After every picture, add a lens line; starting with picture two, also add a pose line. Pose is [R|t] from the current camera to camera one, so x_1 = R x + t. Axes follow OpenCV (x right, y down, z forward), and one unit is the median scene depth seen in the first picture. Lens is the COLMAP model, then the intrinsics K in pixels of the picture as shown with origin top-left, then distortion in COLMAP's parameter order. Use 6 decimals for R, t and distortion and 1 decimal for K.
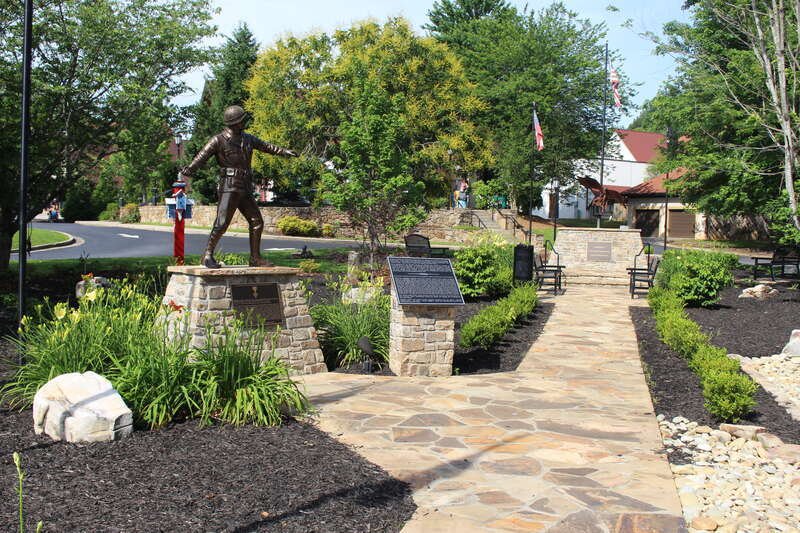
lens RADIAL K [[748.6, 0, 400.0], [0, 748.6, 266.5], [0, 0, 1]] dist [-0.125560, 0.004720]
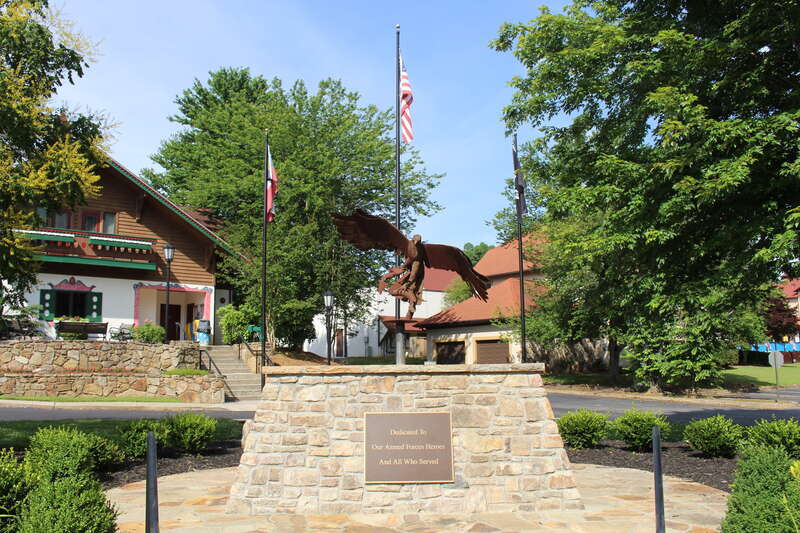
lens RADIAL K [[749.2, 0, 400.0], [0, 749.2, 266.5], [0, 0, 1]] dist [-0.073432, -0.000164]
pose [[0.962820, 0.004049, 0.270115, 0.189483], [0.046646, 0.982377, -0.180995, -0.036797], [-0.266087, 0.186866, 0.945663, 0.723199]]
